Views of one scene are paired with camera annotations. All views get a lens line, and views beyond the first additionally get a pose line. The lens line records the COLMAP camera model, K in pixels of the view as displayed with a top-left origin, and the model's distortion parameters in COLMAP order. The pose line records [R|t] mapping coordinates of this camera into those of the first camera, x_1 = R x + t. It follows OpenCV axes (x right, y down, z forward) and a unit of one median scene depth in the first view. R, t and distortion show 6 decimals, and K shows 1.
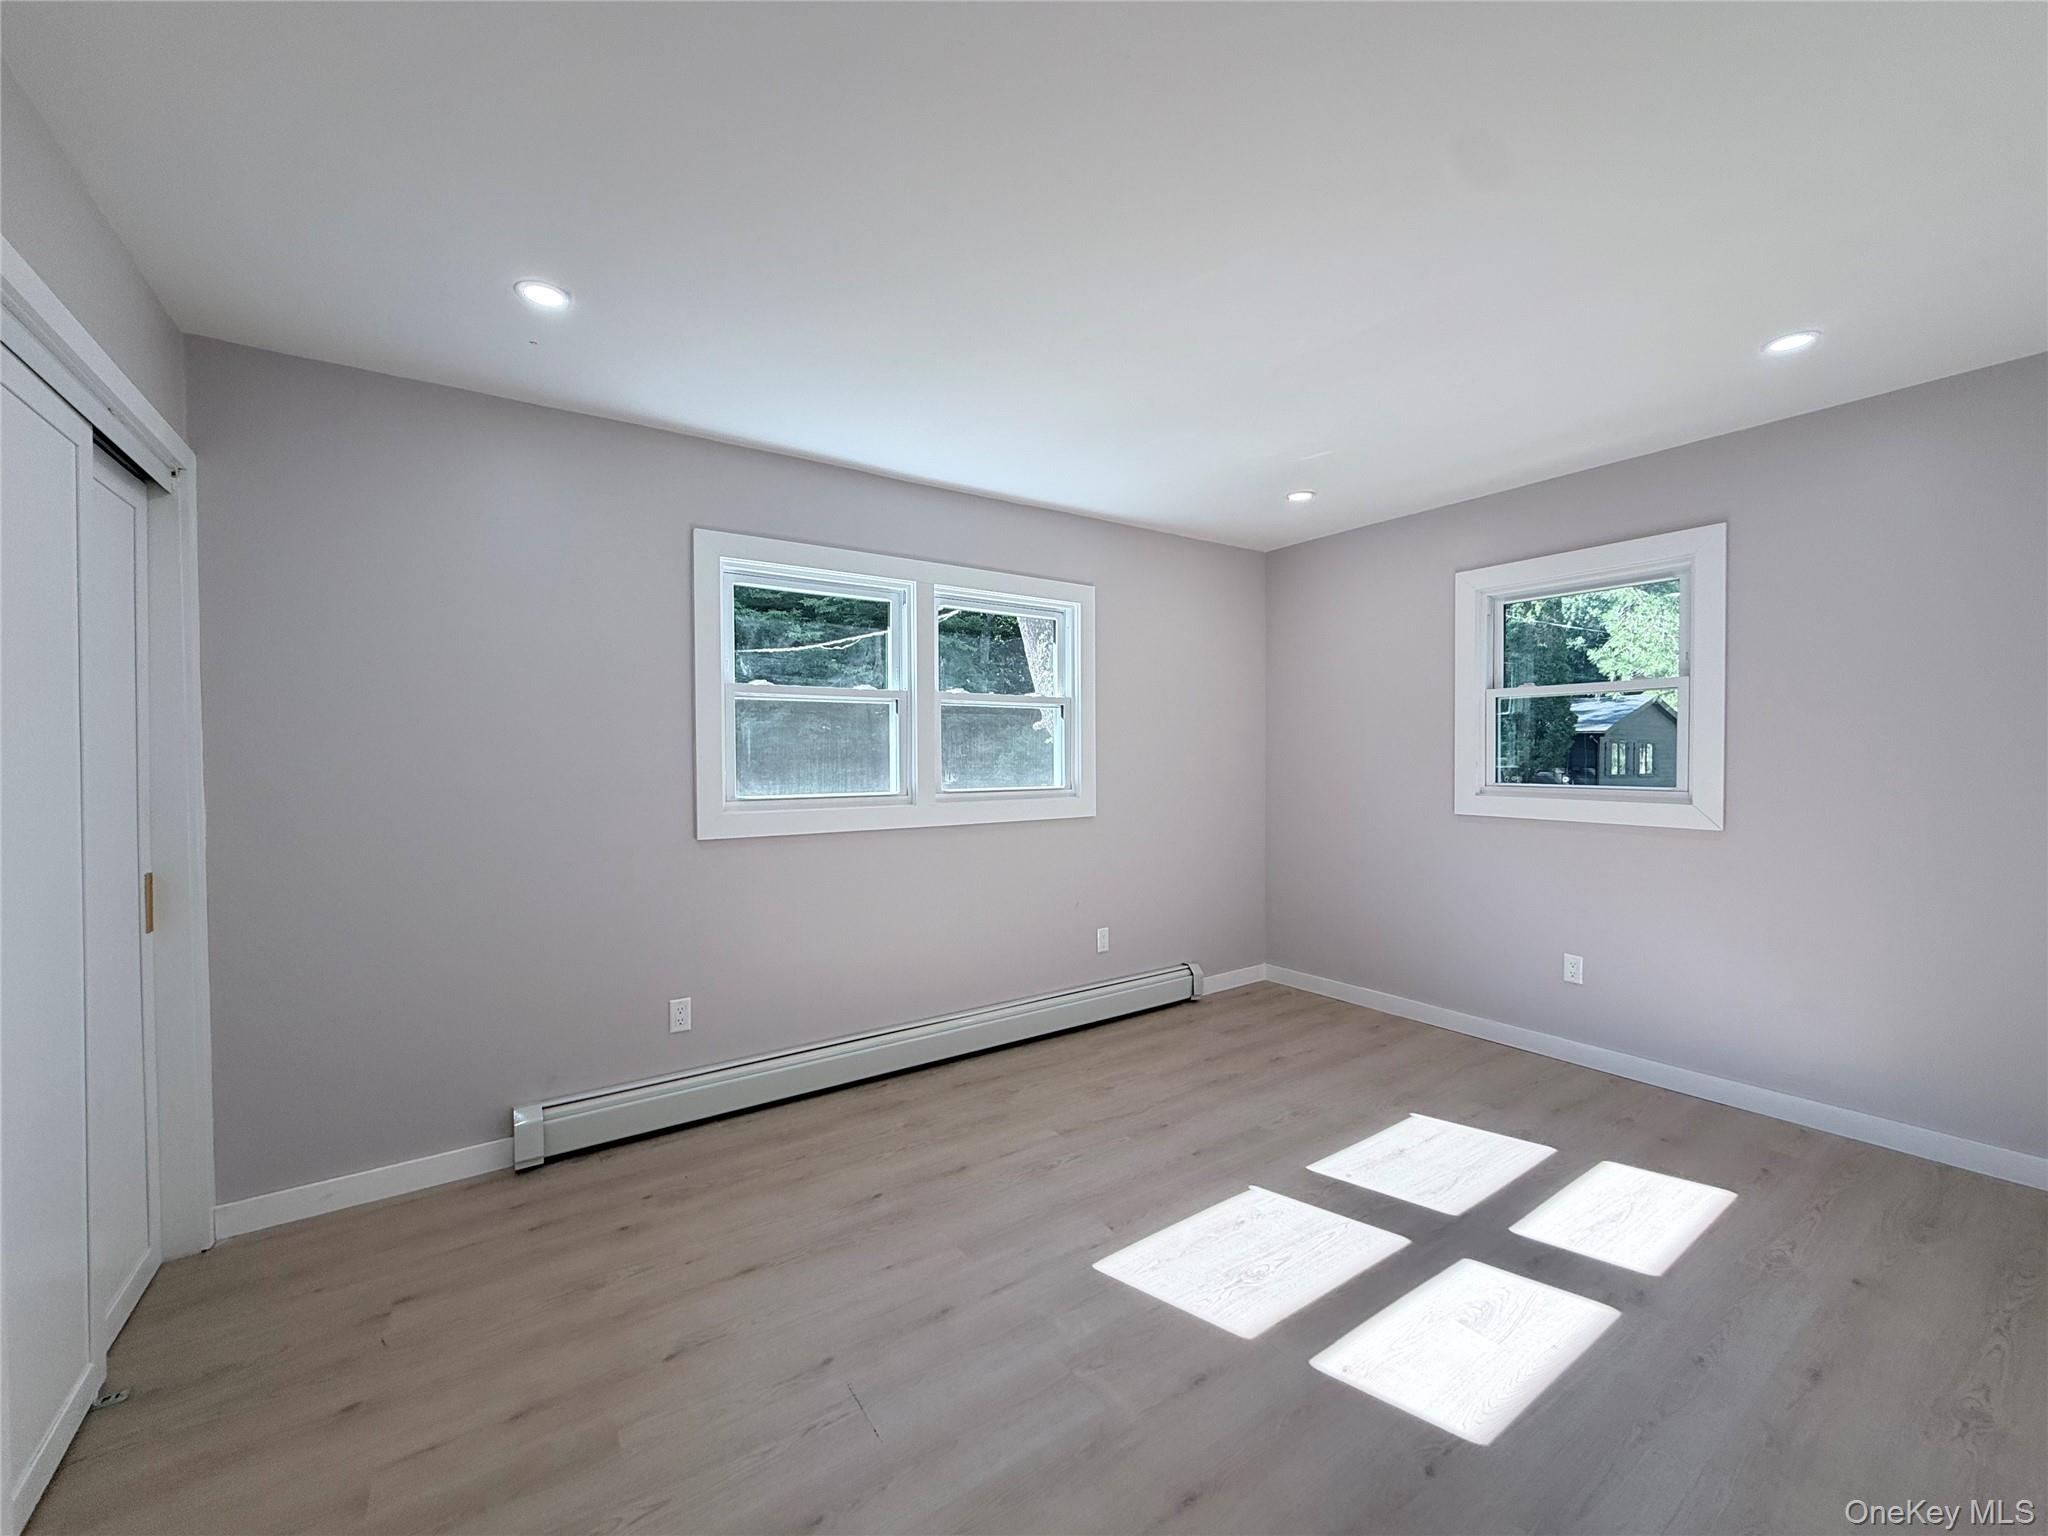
lens RADIAL K [[820.9, 0, 1017.8], [0, 820.9, 767.2], [0, 0, 1]] dist [-0.001335, 0.004128]
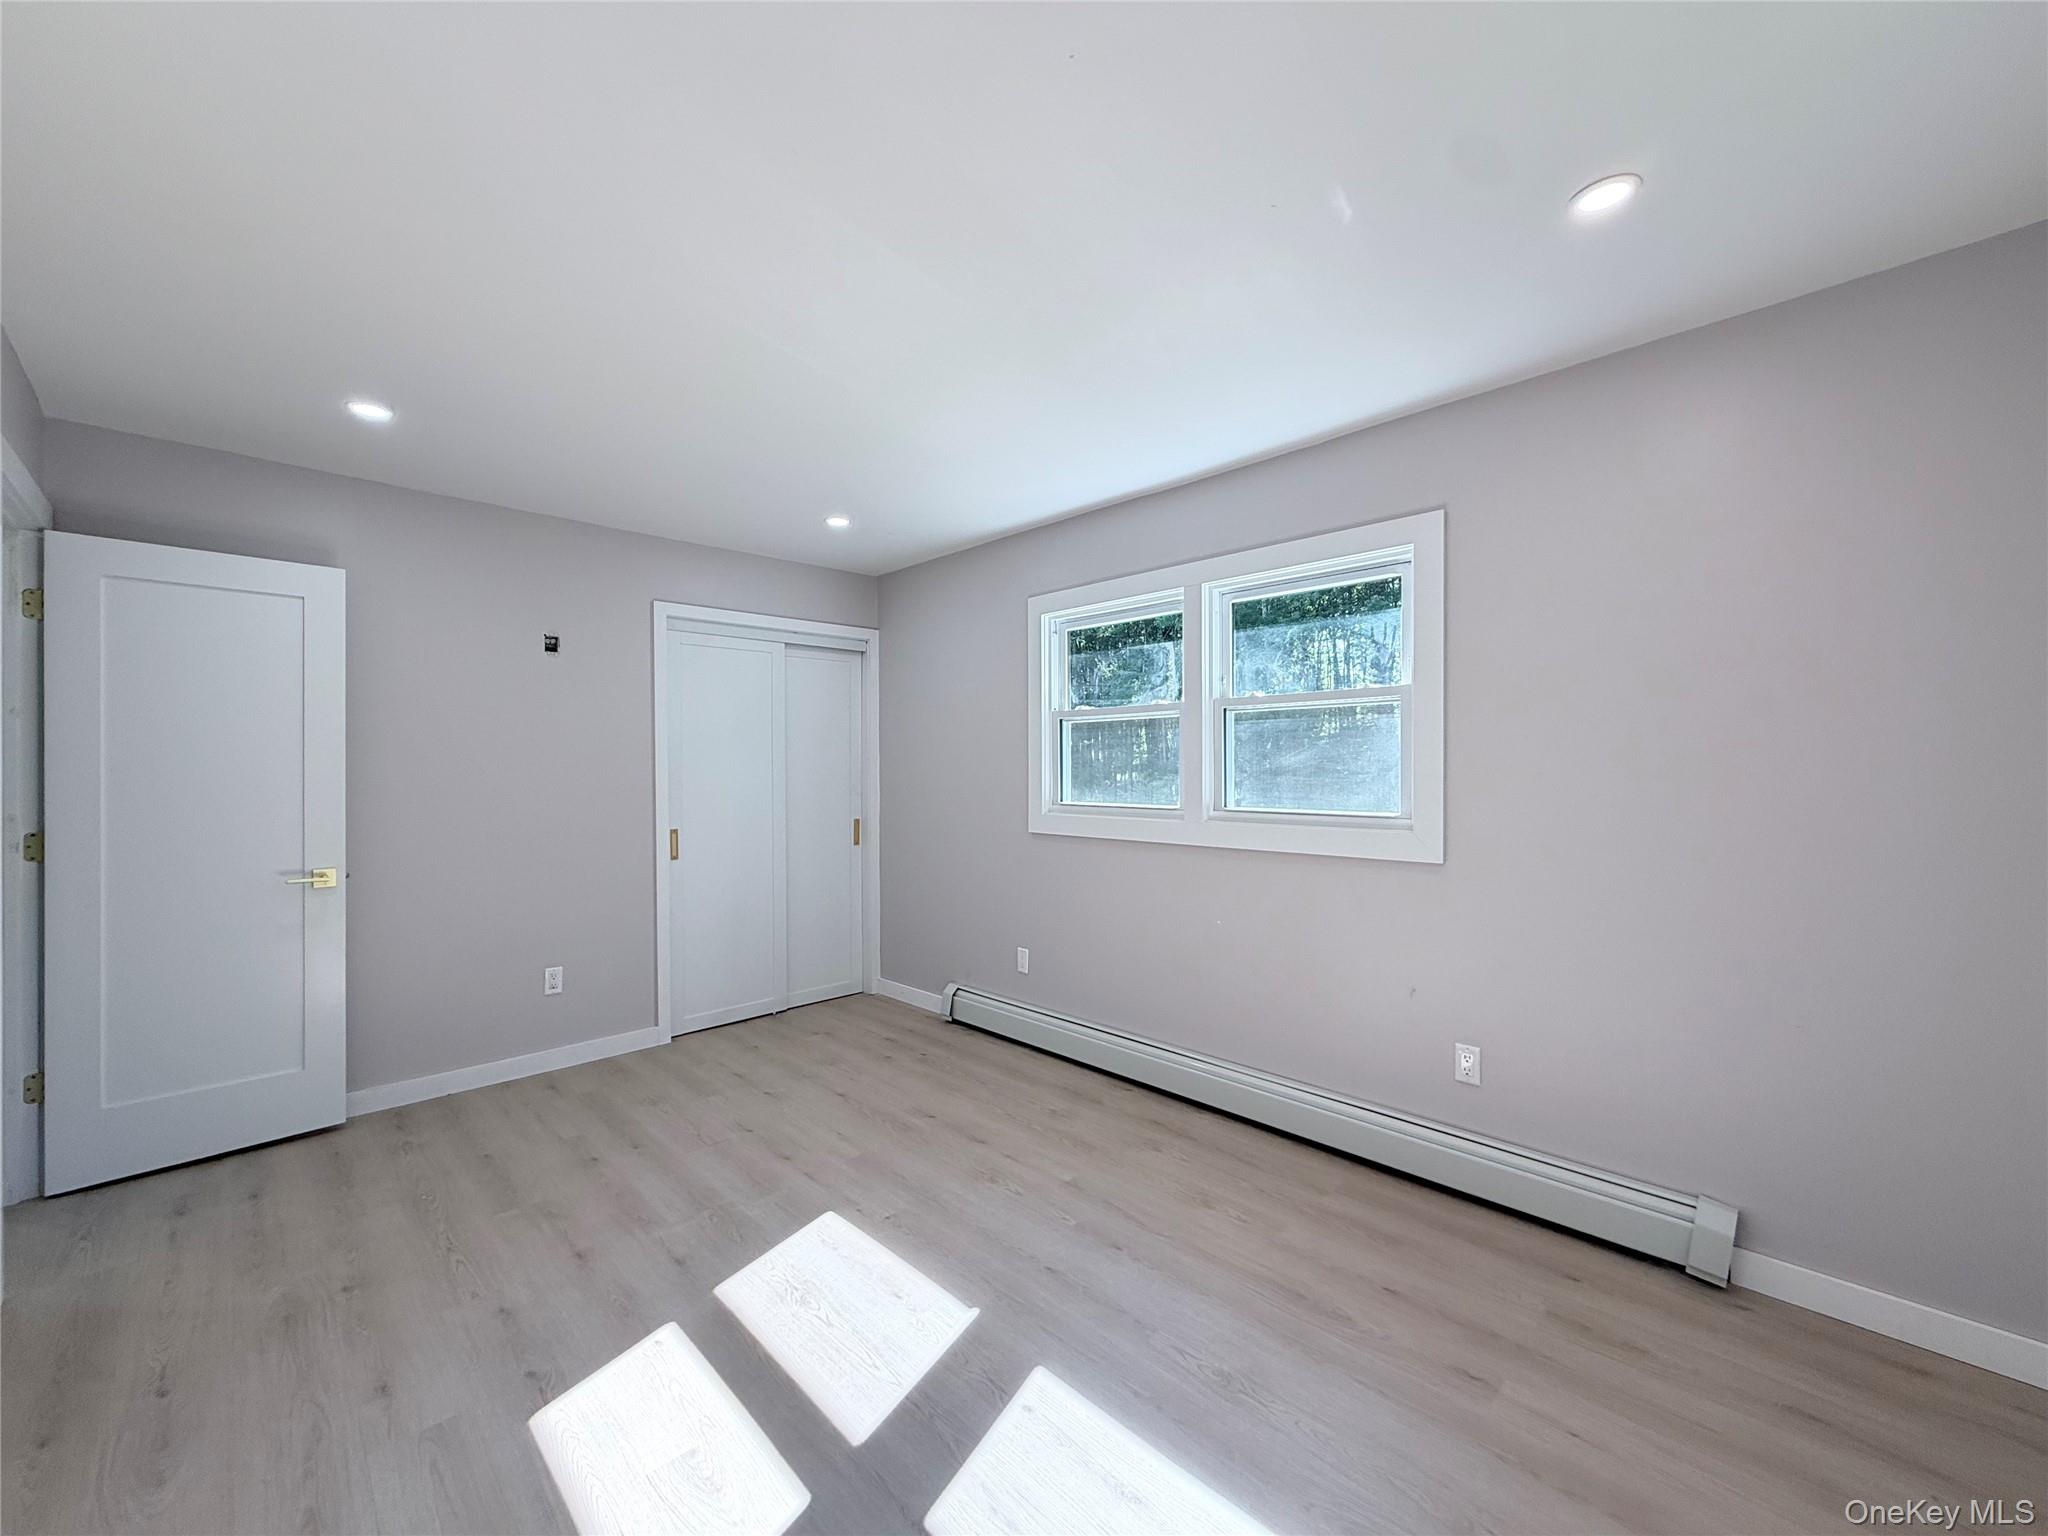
lens RADIAL K [[820.9, 0, 1017.8], [0, 820.9, 767.2], [0, 0, 1]] dist [-0.001335, 0.004128]
pose [[0.161963, 0.001117, -0.986796, 0.986523], [-0.014010, 0.999901, -0.001168, -0.015234], [0.986697, 0.014014, 0.161963, 0.823438]]
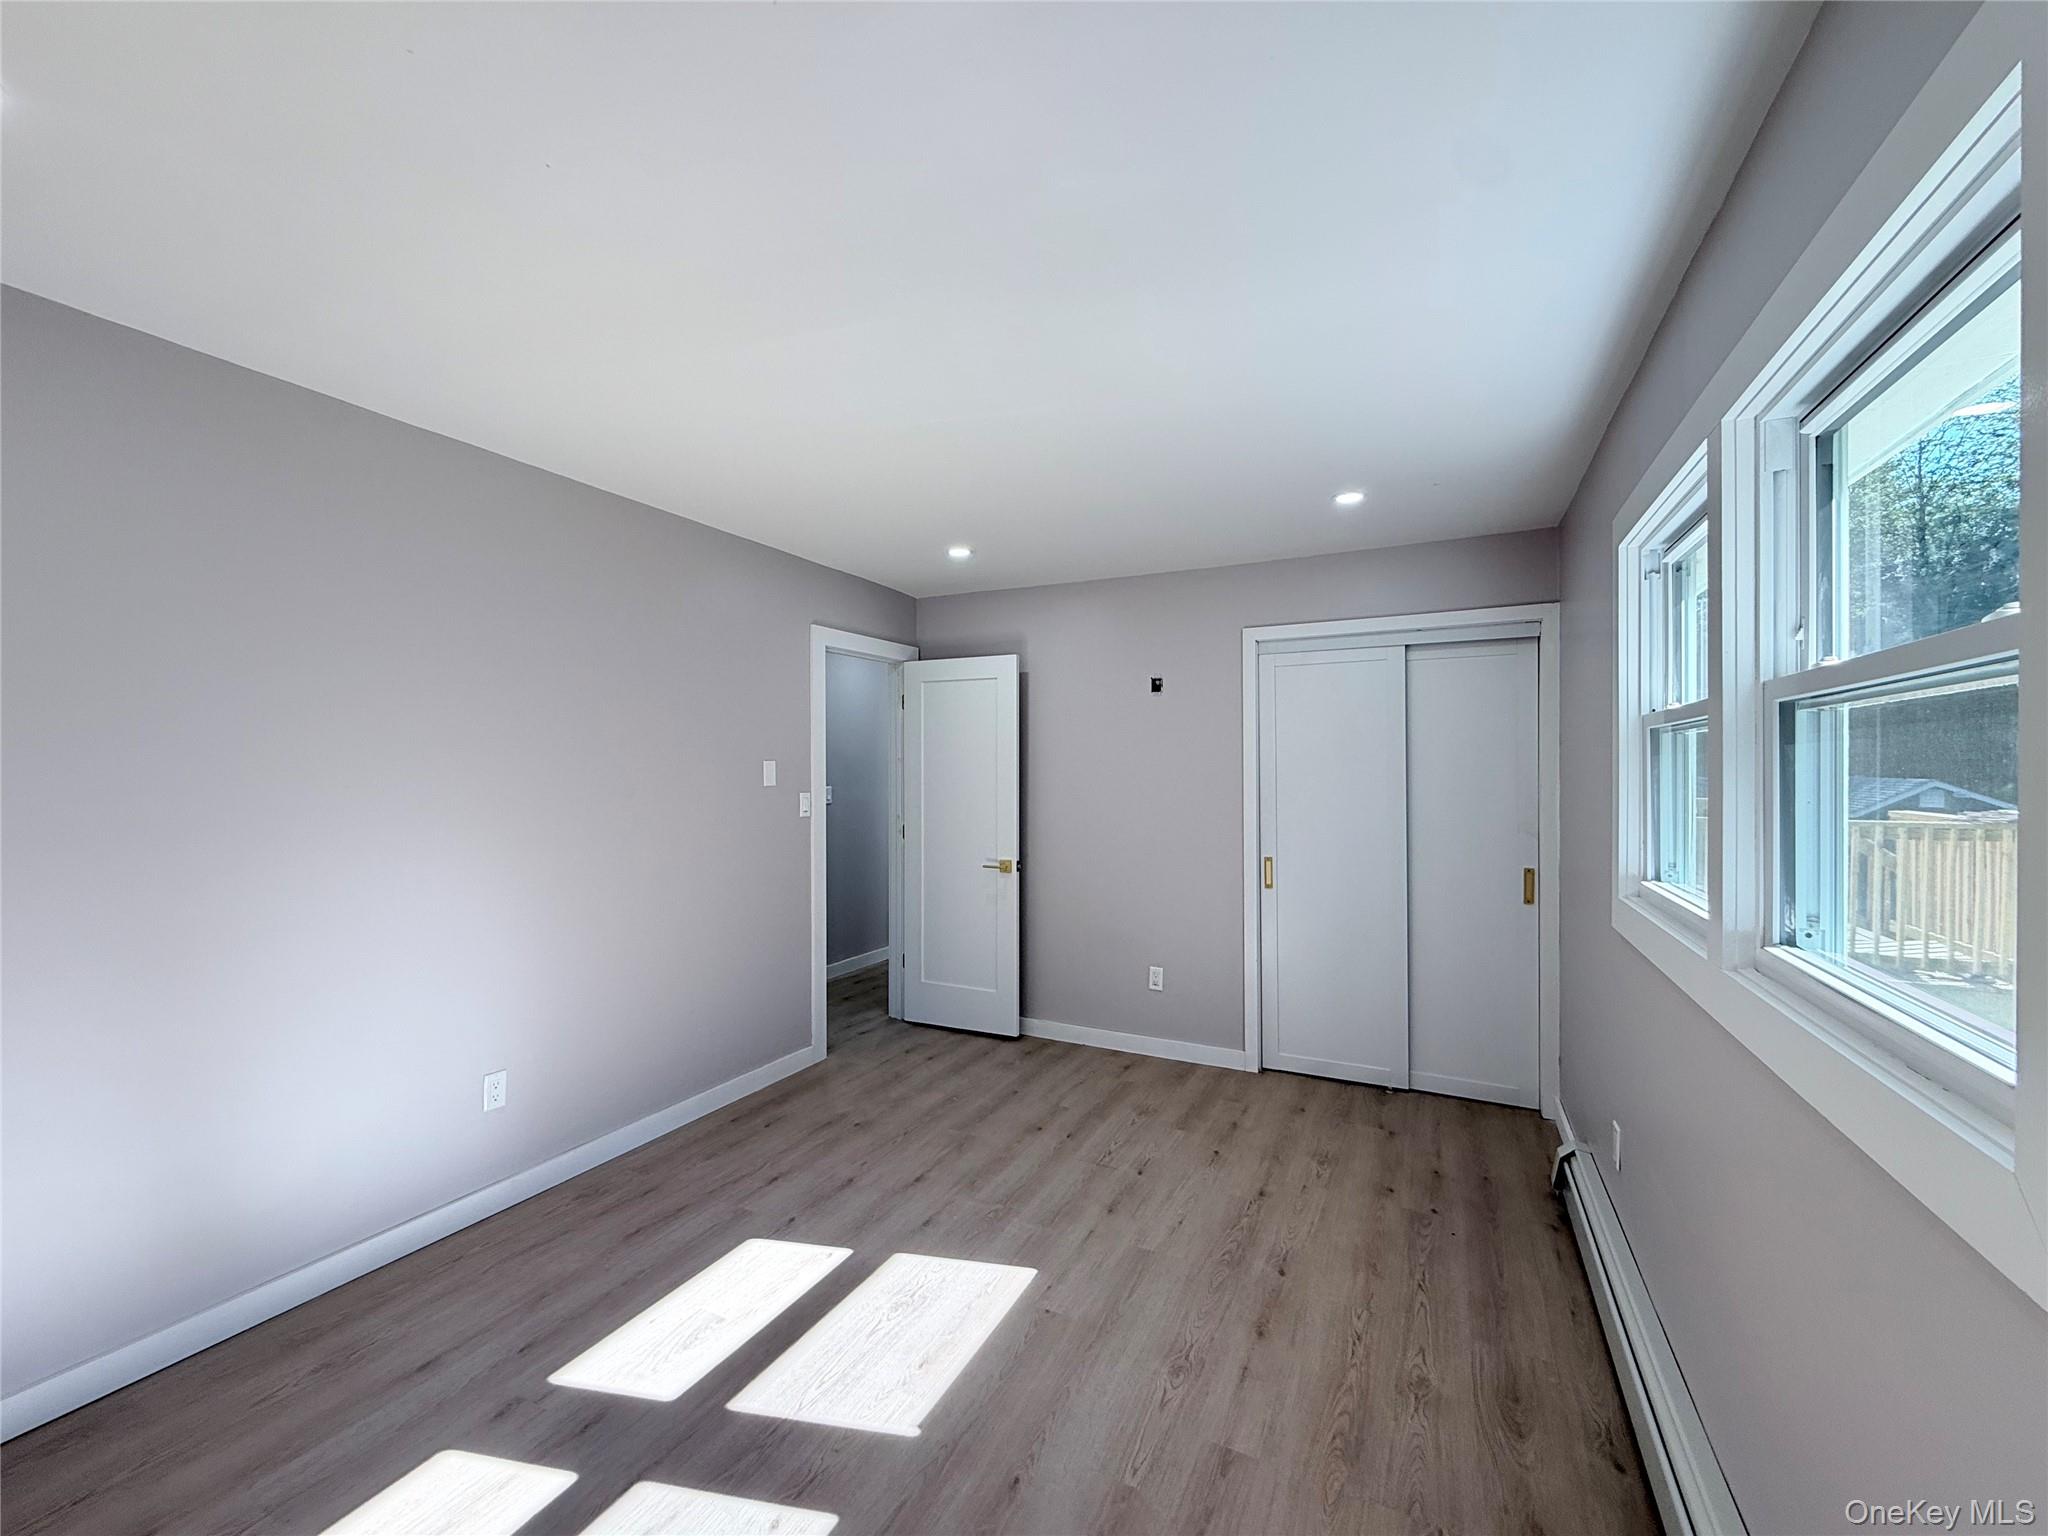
lens RADIAL K [[820.9, 0, 1017.8], [0, 820.9, 767.2], [0, 0, 1]] dist [-0.001335, 0.004128]
pose [[-0.880654, 0.000224, -0.473760, 0.499473], [-0.006782, 0.999891, 0.013080, -0.070907], [0.473712, 0.014732, -0.880557, 1.517407]]
